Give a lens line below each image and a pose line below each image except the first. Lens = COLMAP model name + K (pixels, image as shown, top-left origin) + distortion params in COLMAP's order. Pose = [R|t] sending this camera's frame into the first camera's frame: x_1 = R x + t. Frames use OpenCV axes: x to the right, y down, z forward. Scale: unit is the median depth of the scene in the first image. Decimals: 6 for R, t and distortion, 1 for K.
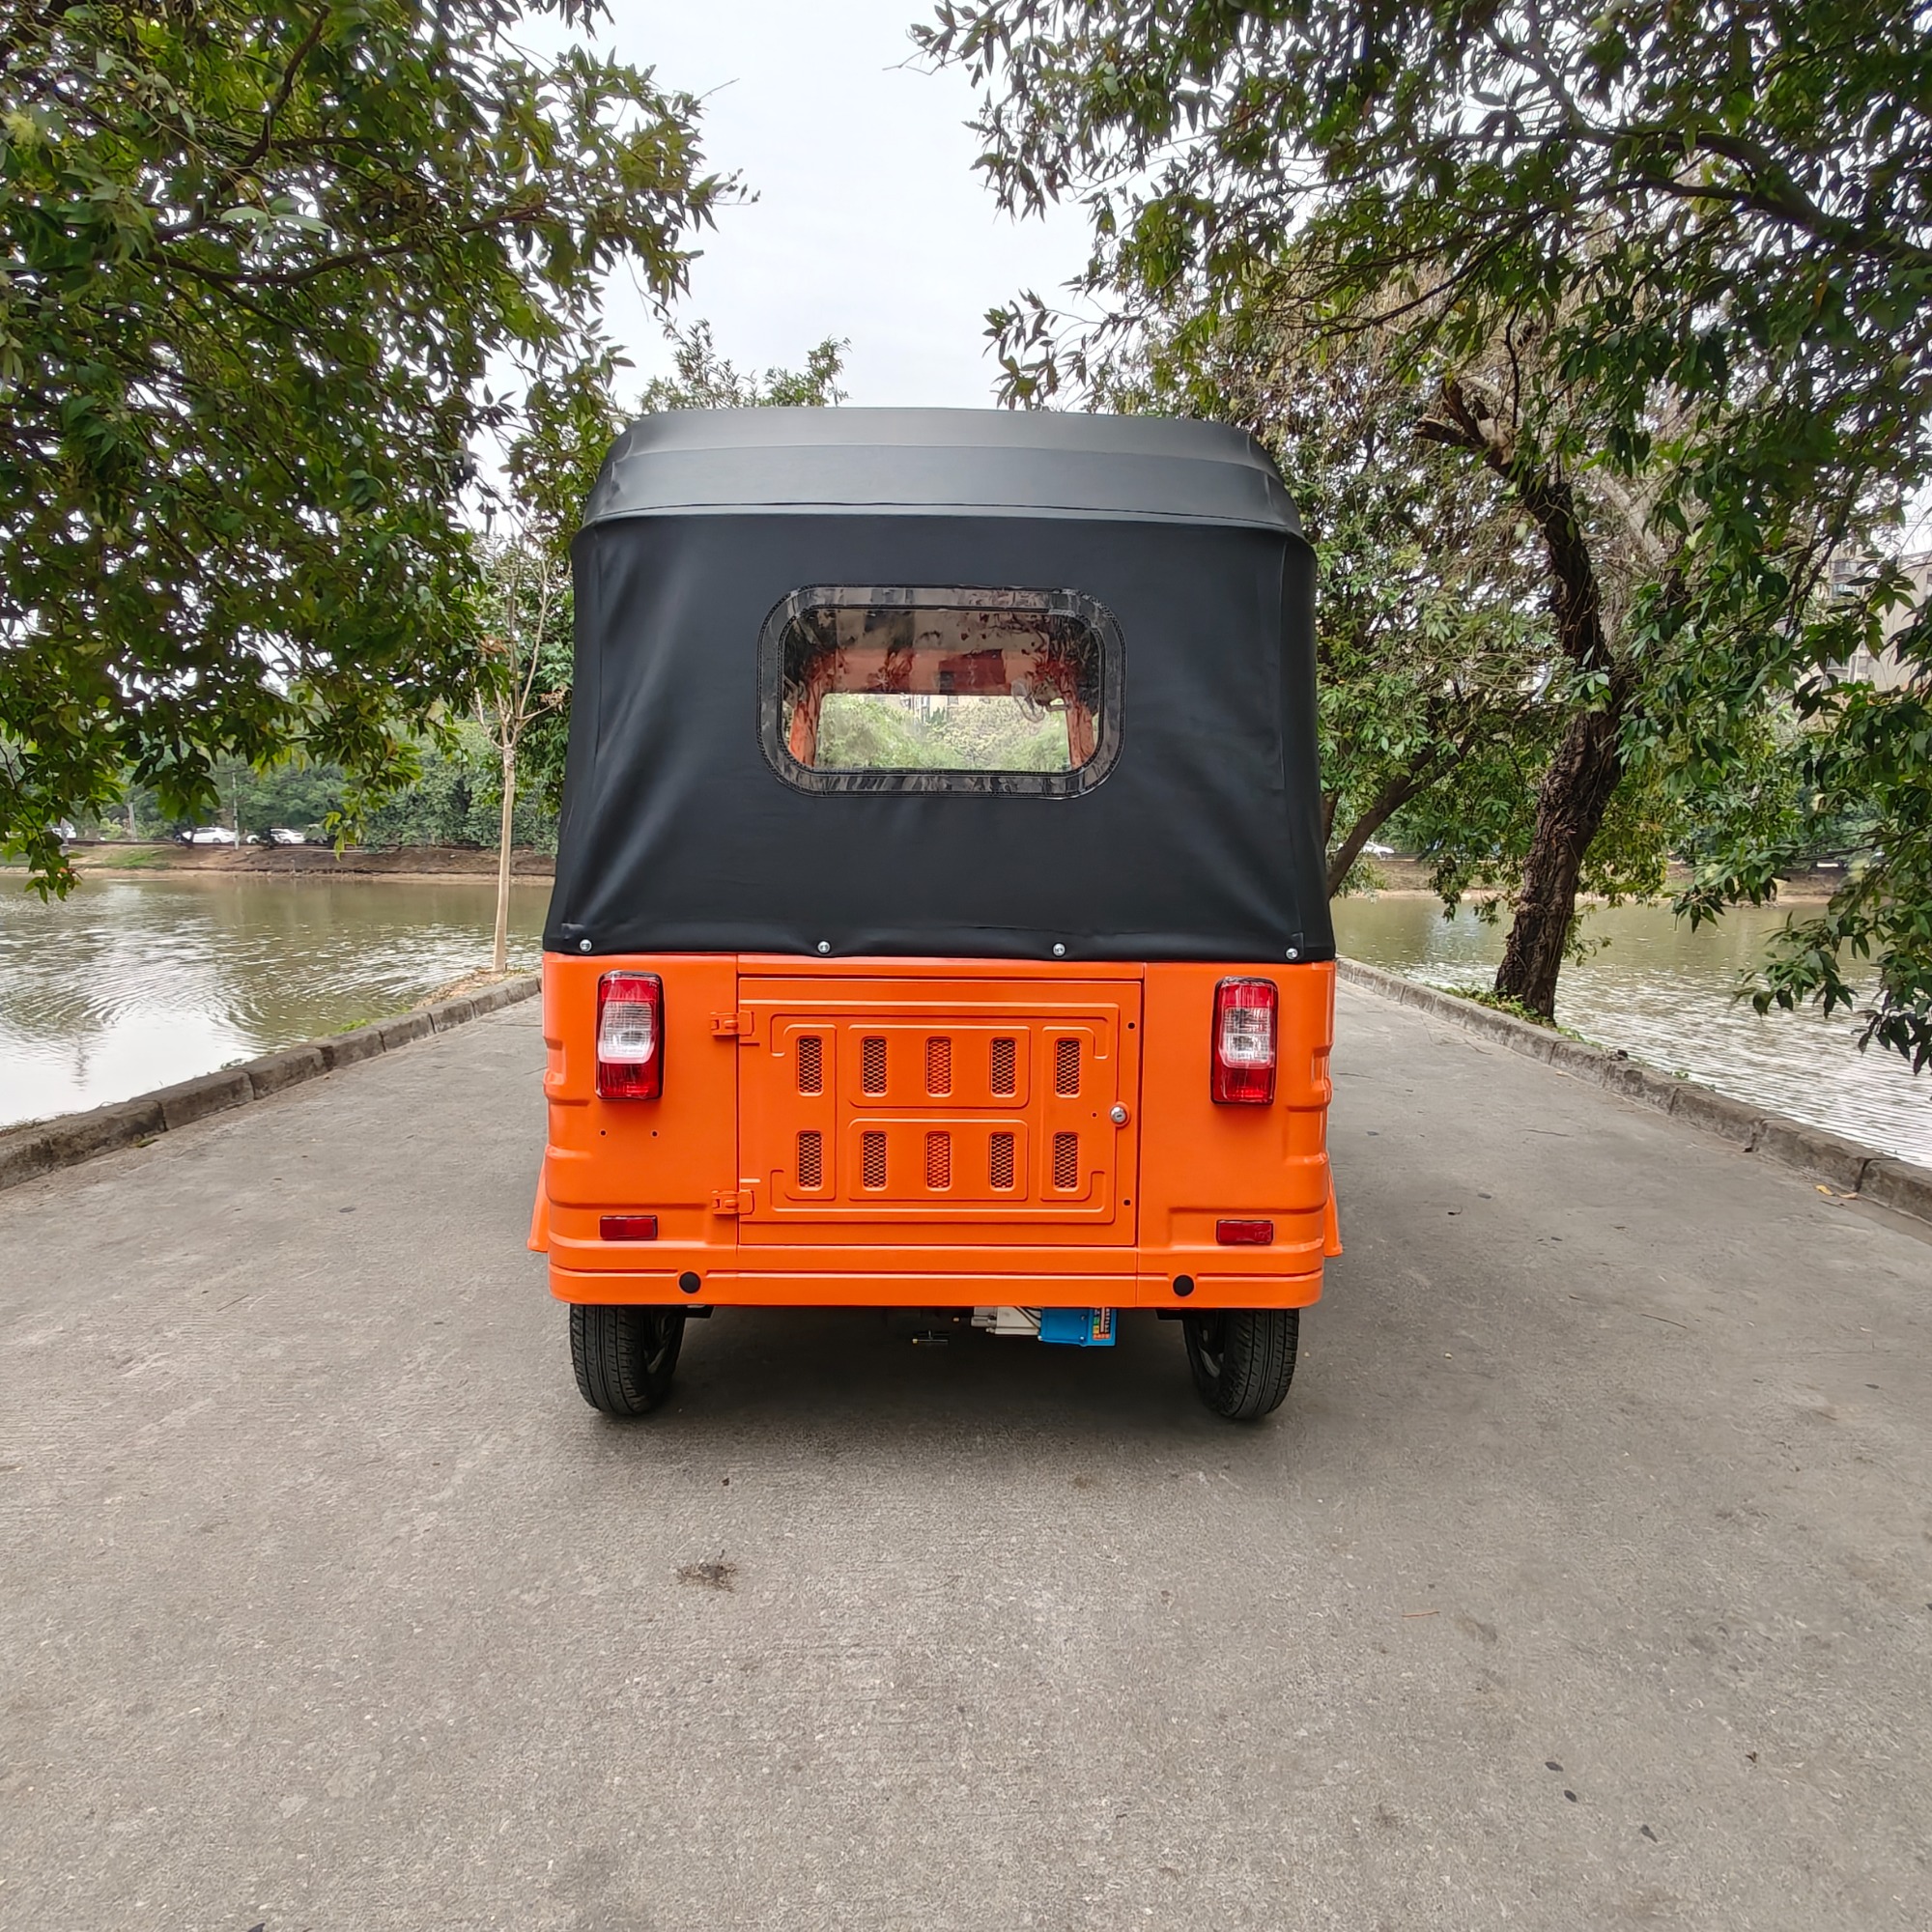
lens RADIAL K [[1164.6, 0, 966.0], [0, 1164.6, 966.0], [0, 0, 1]] dist [0.003922, -0.000398]
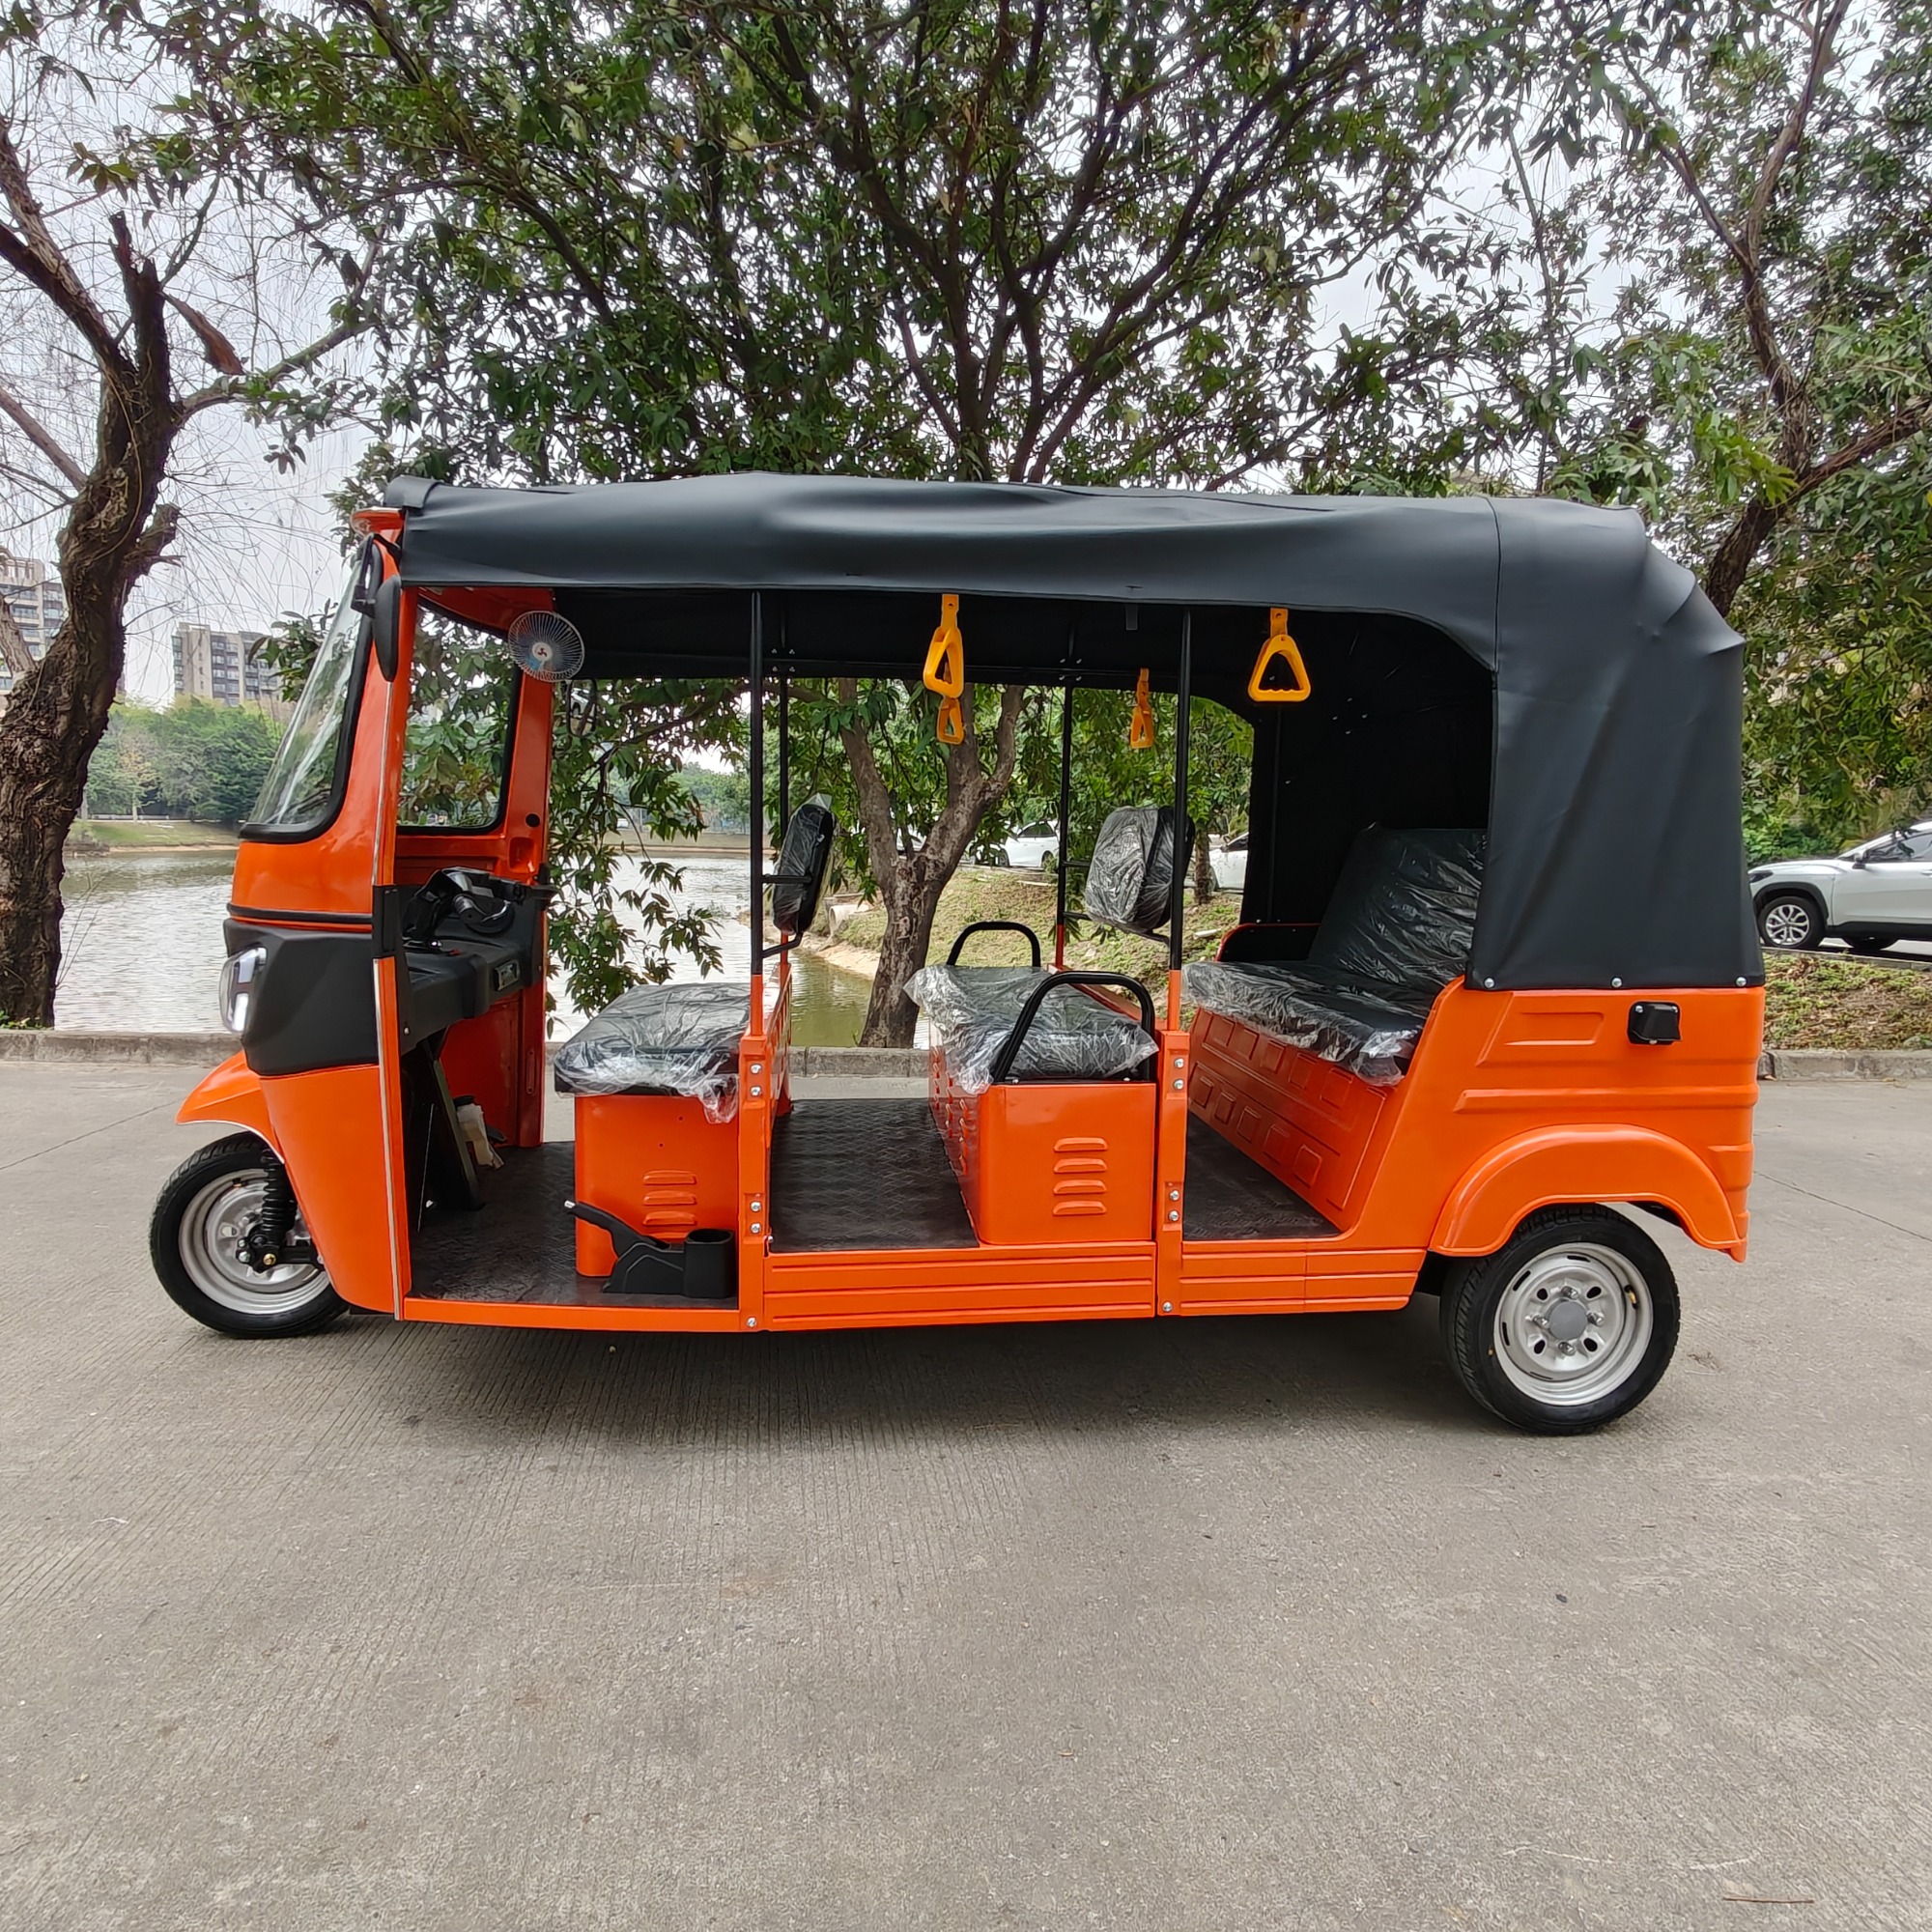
lens RADIAL K [[1152.9, 0, 955.7], [0, 1152.9, 962.5], [0, 0, 1]] dist [0.004089, -0.000737]
pose [[-0.088916, -0.127093, 0.987897, -1.407529], [0.086095, 0.987133, 0.134743, -0.259674], [-0.992311, 0.097034, -0.076830, 1.835306]]
